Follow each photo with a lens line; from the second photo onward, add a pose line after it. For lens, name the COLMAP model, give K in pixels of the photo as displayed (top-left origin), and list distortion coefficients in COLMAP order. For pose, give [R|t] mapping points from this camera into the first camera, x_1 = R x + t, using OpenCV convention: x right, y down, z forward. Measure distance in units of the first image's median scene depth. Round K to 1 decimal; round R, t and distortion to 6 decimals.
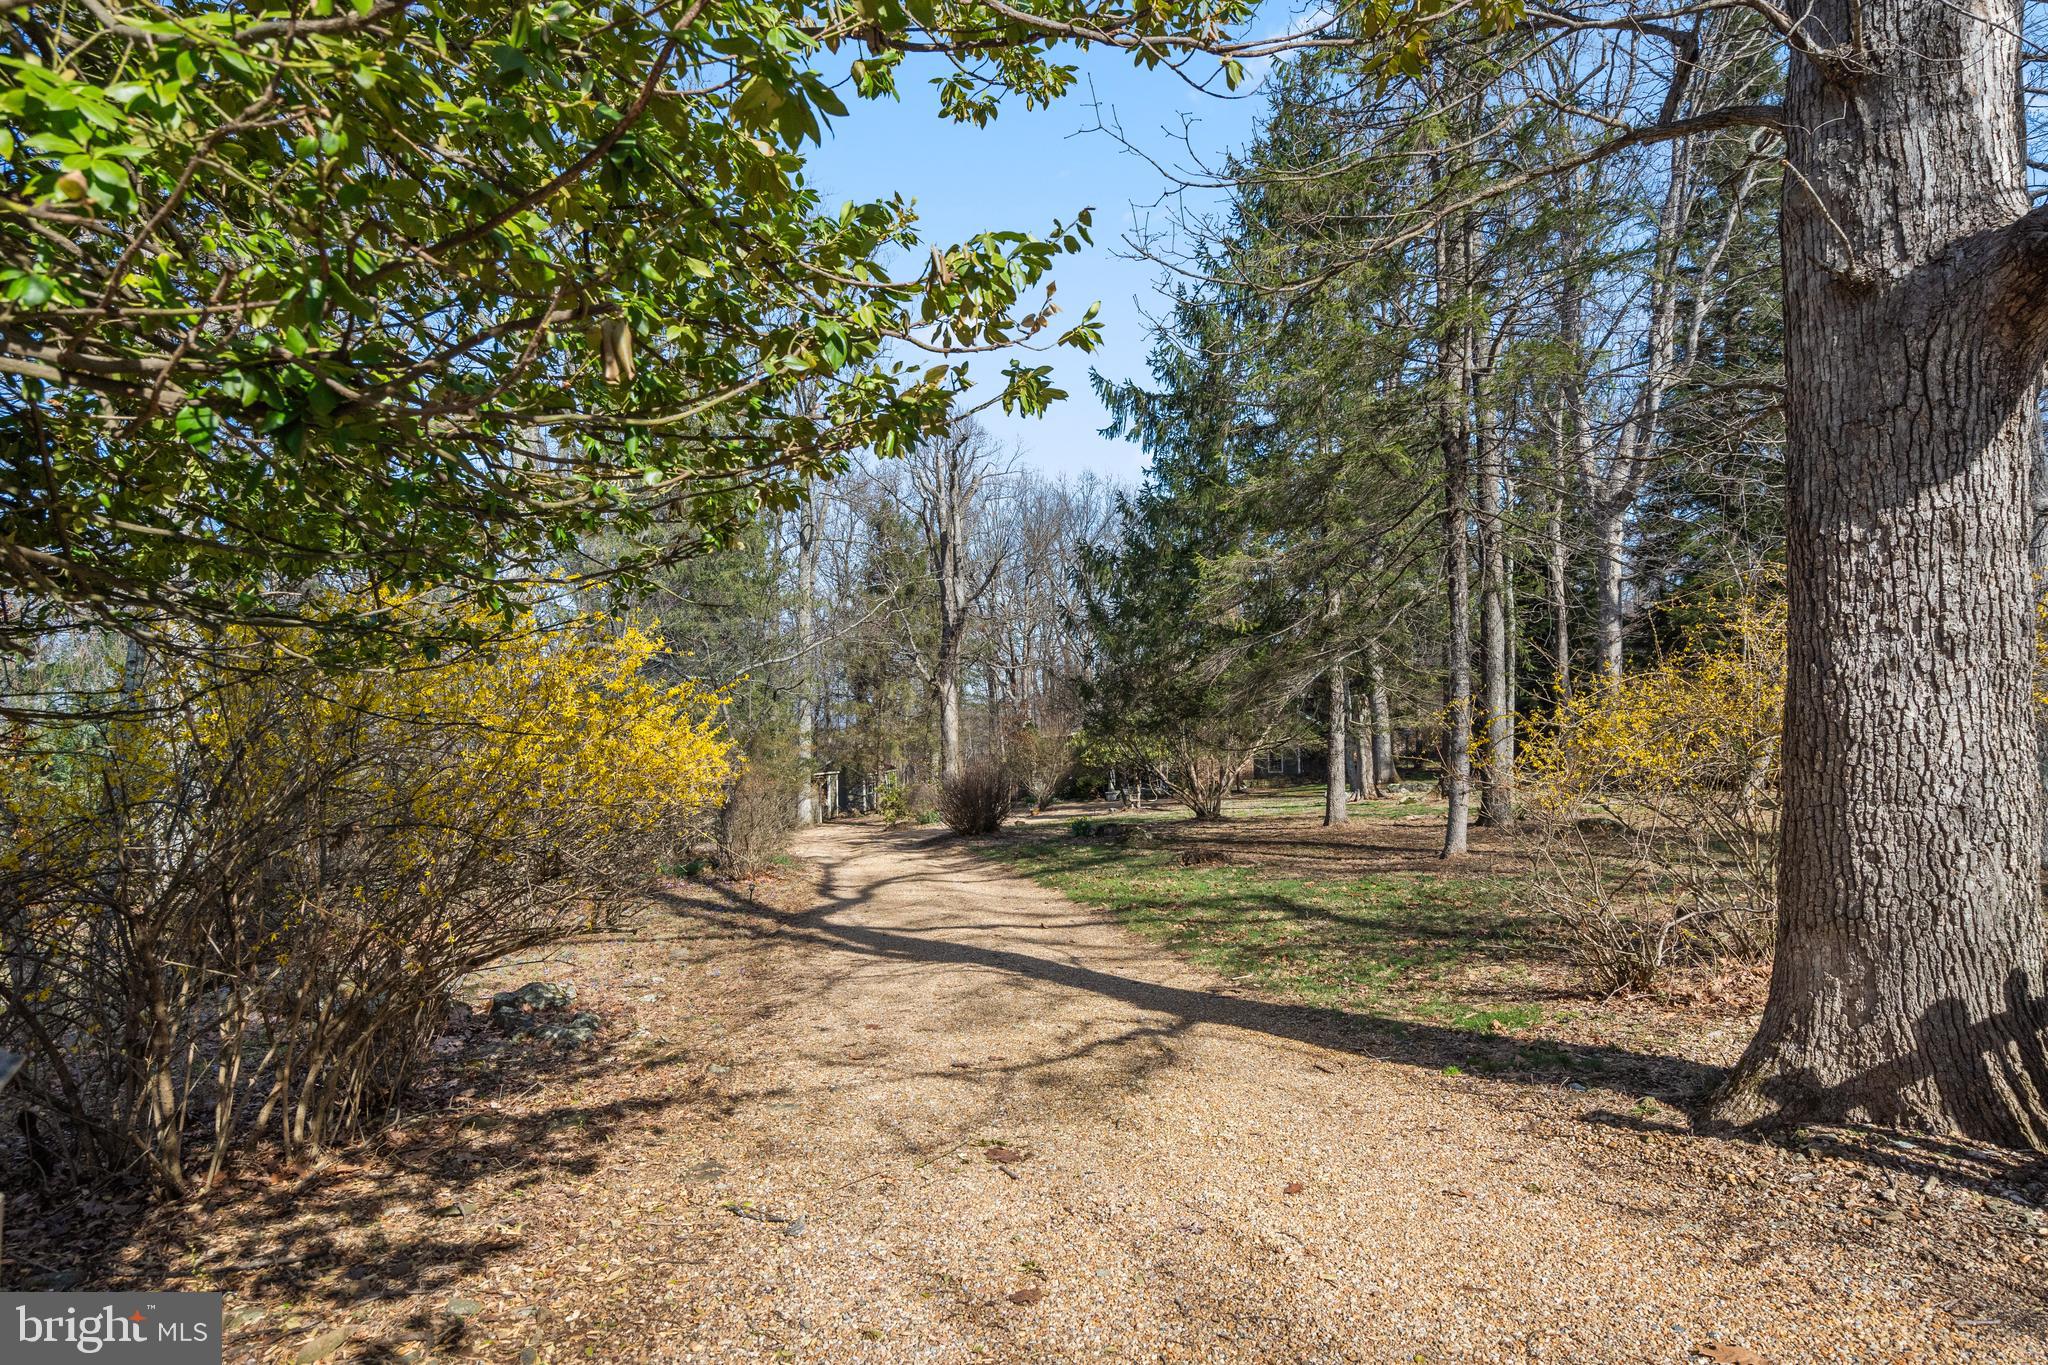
lens RADIAL K [[1233.9, 0, 1028.1], [0, 1233.9, 677.6], [0, 0, 1]] dist [0.003286, -0.000941]
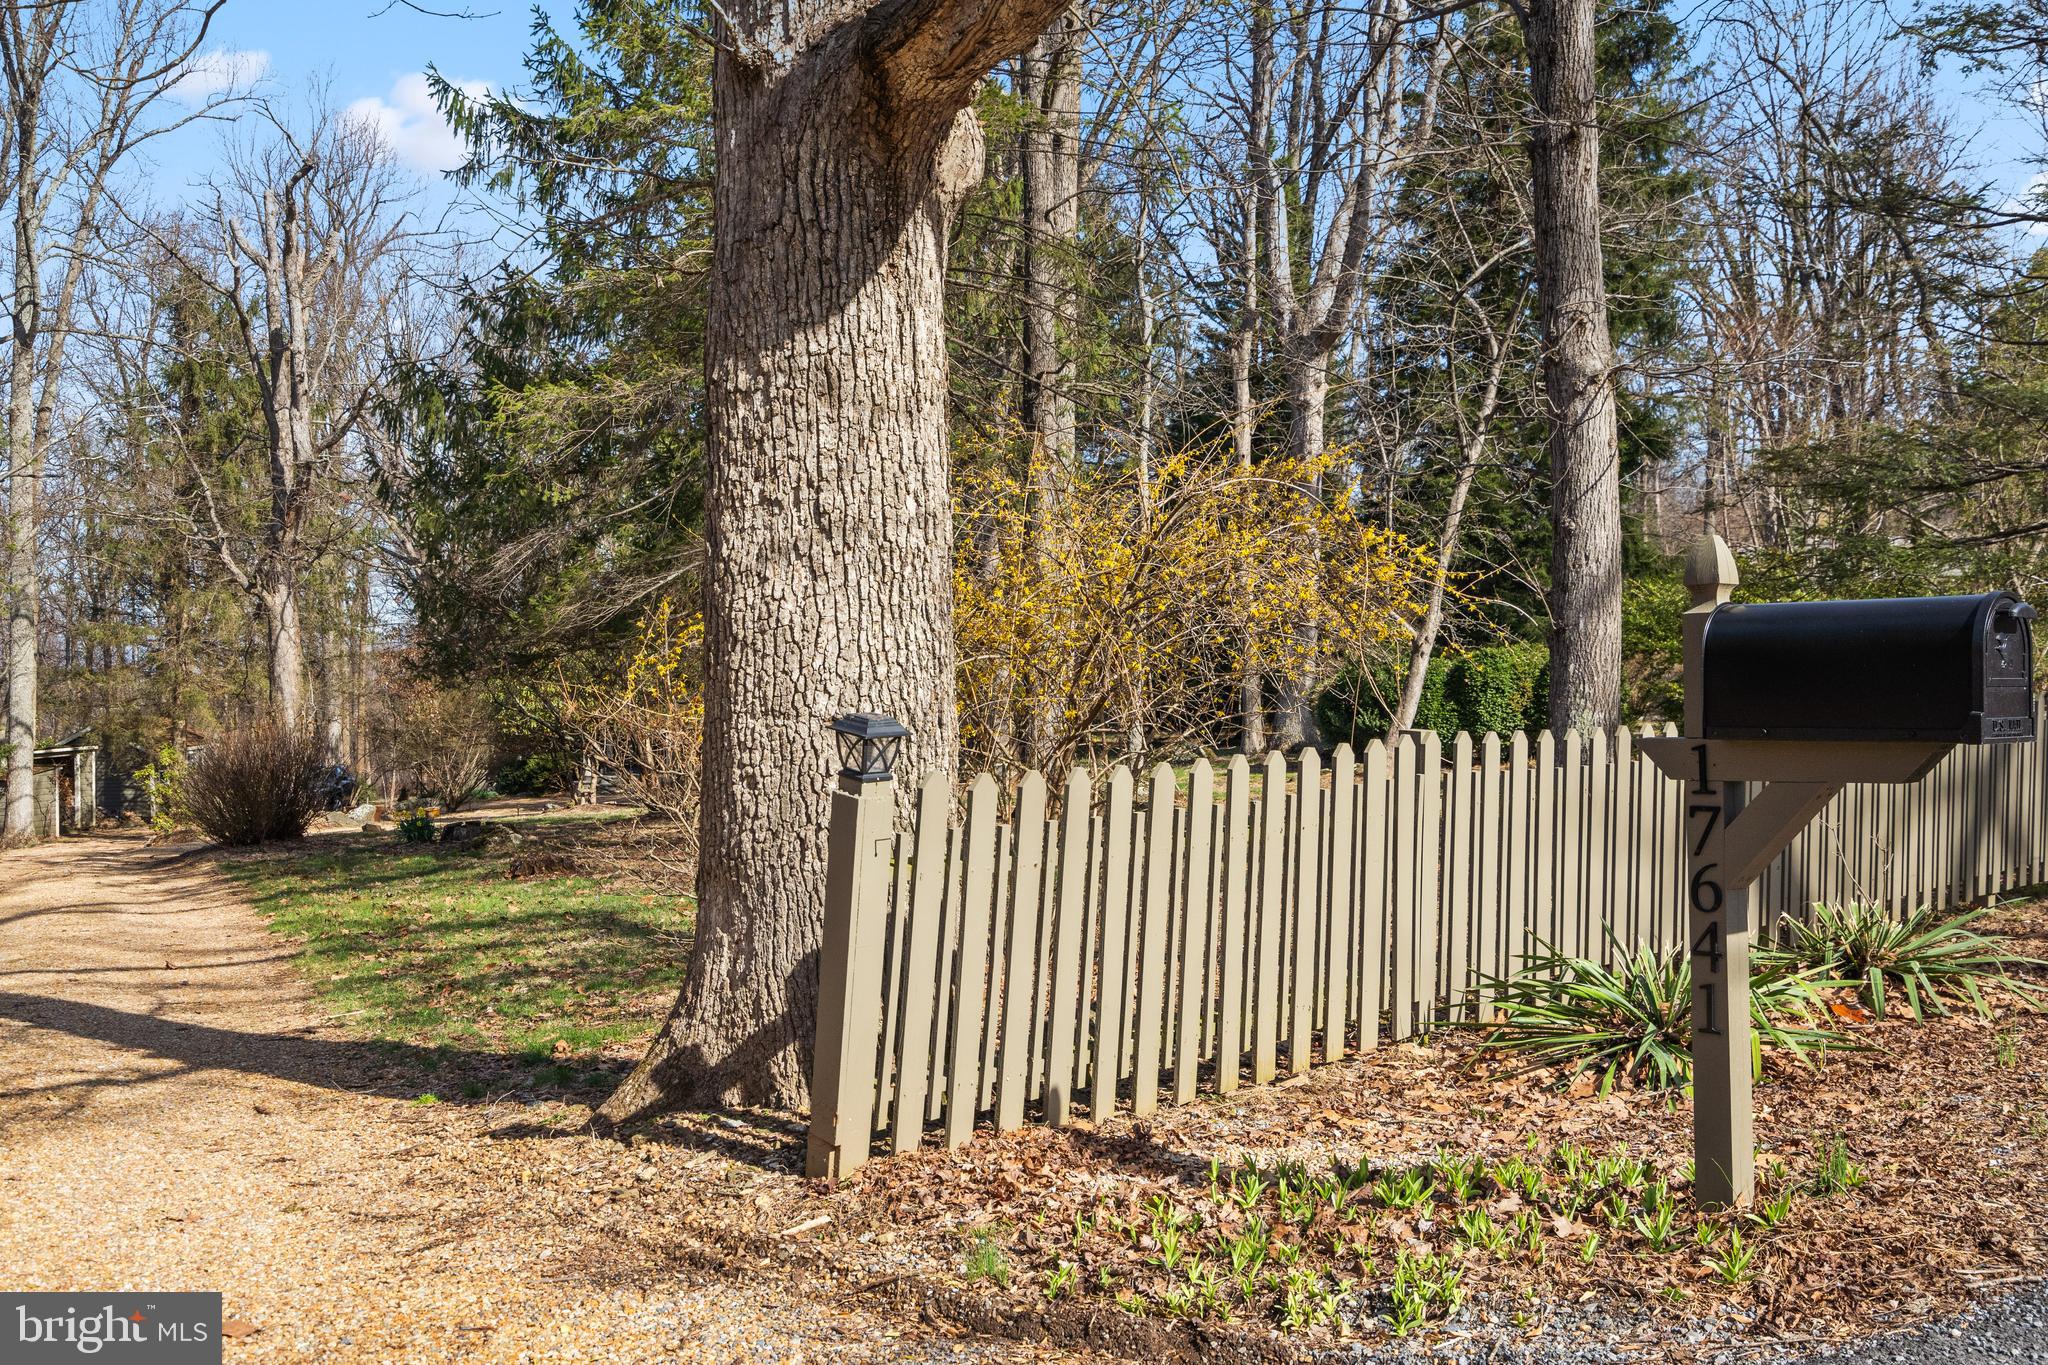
lens RADIAL K [[2088.0, 0, 1022.9], [0, 2088.0, 688.0], [0, 0, 1]] dist [-0.011037, 0.000000]
pose [[0.971731, 0.011791, 0.235797, 0.540868], [-0.021997, 0.998929, 0.040699, 0.023941], [-0.235065, -0.044736, 0.970950, -0.376366]]
